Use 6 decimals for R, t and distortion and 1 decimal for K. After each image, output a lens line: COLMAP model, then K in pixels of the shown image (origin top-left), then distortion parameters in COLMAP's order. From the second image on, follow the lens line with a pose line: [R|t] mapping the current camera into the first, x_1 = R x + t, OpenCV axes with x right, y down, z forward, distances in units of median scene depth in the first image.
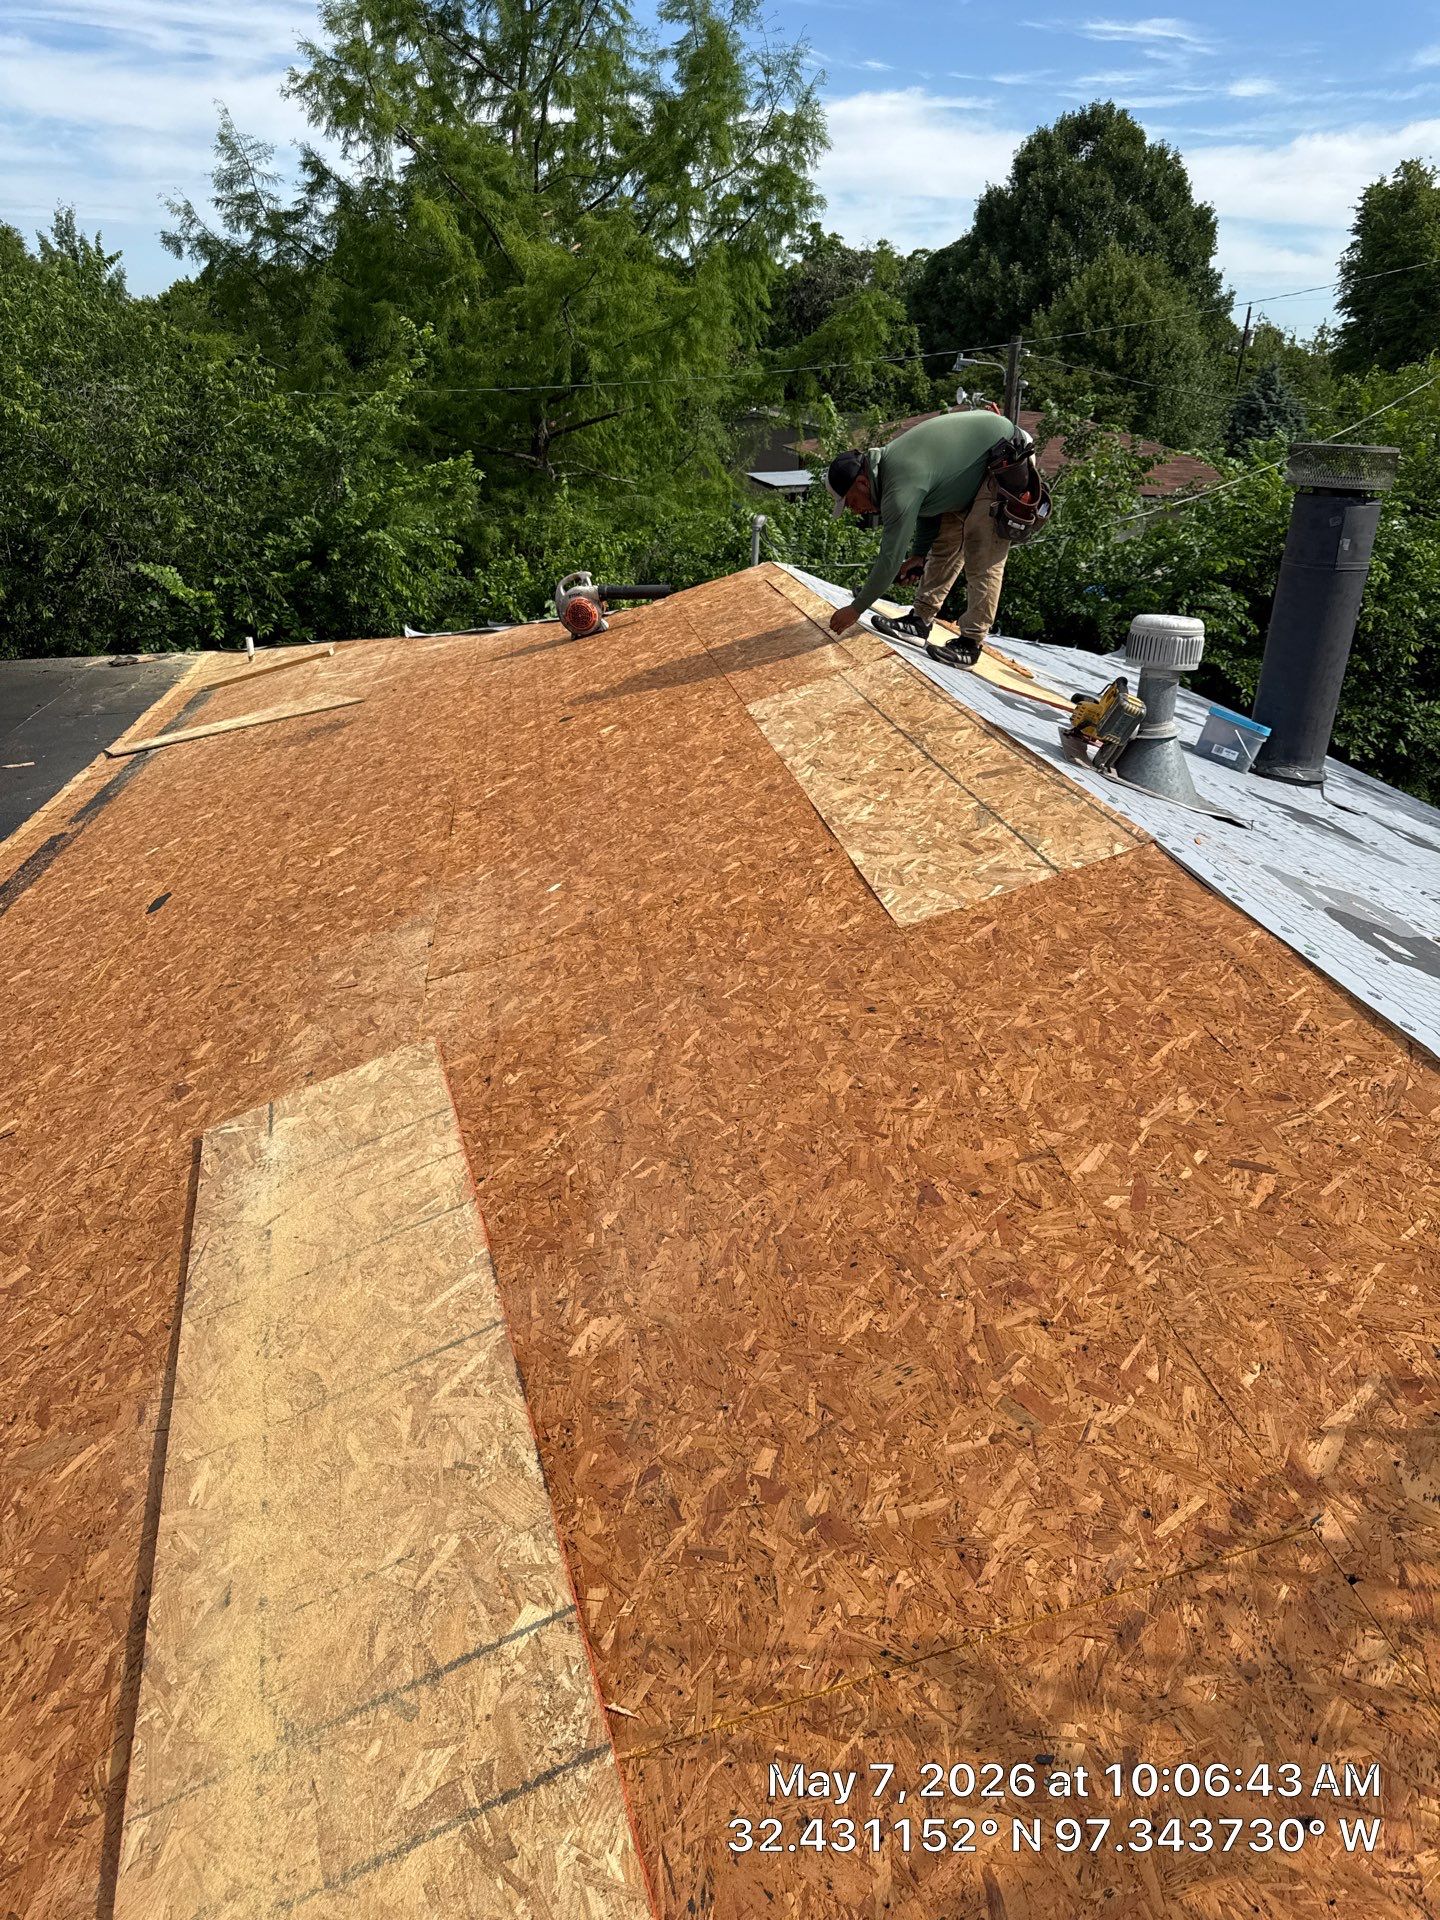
lens RADIAL K [[1476.0, 0, 708.1], [0, 1476.0, 1046.4], [0, 0, 1]] dist [0.014176, -0.001809]
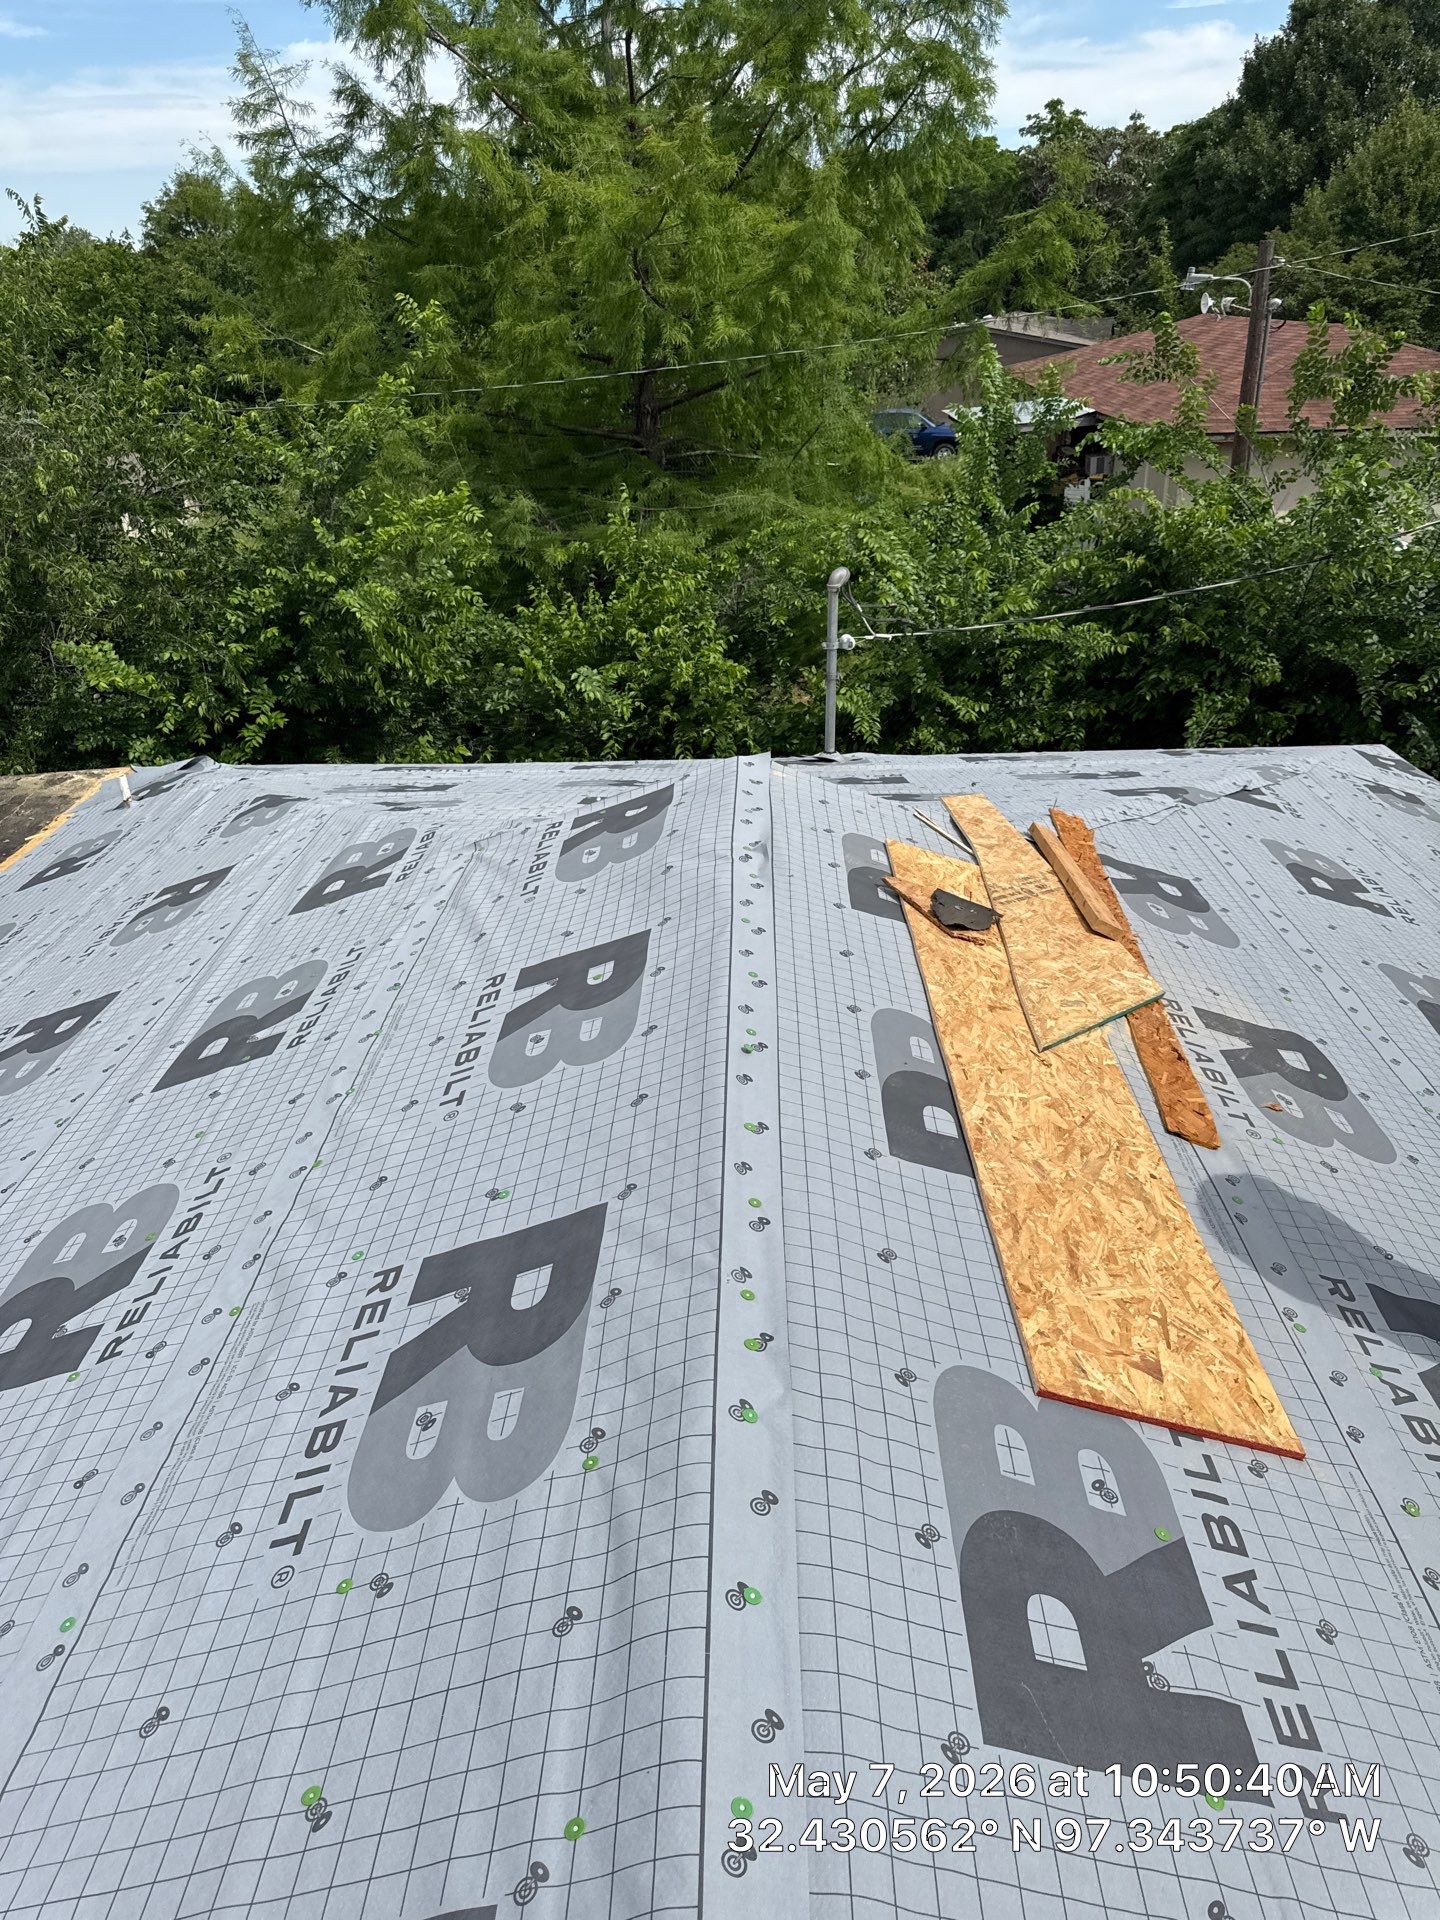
lens RADIAL K [[1355.9, 0, 751.1], [0, 1355.9, 947.0], [0, 0, 1]] dist [0.059978, -0.053145]
pose [[0.986789, 0.021493, -0.160581, 0.076792], [-0.014999, 0.999024, 0.041545, -0.163101], [0.161317, -0.038587, 0.986148, 0.277421]]
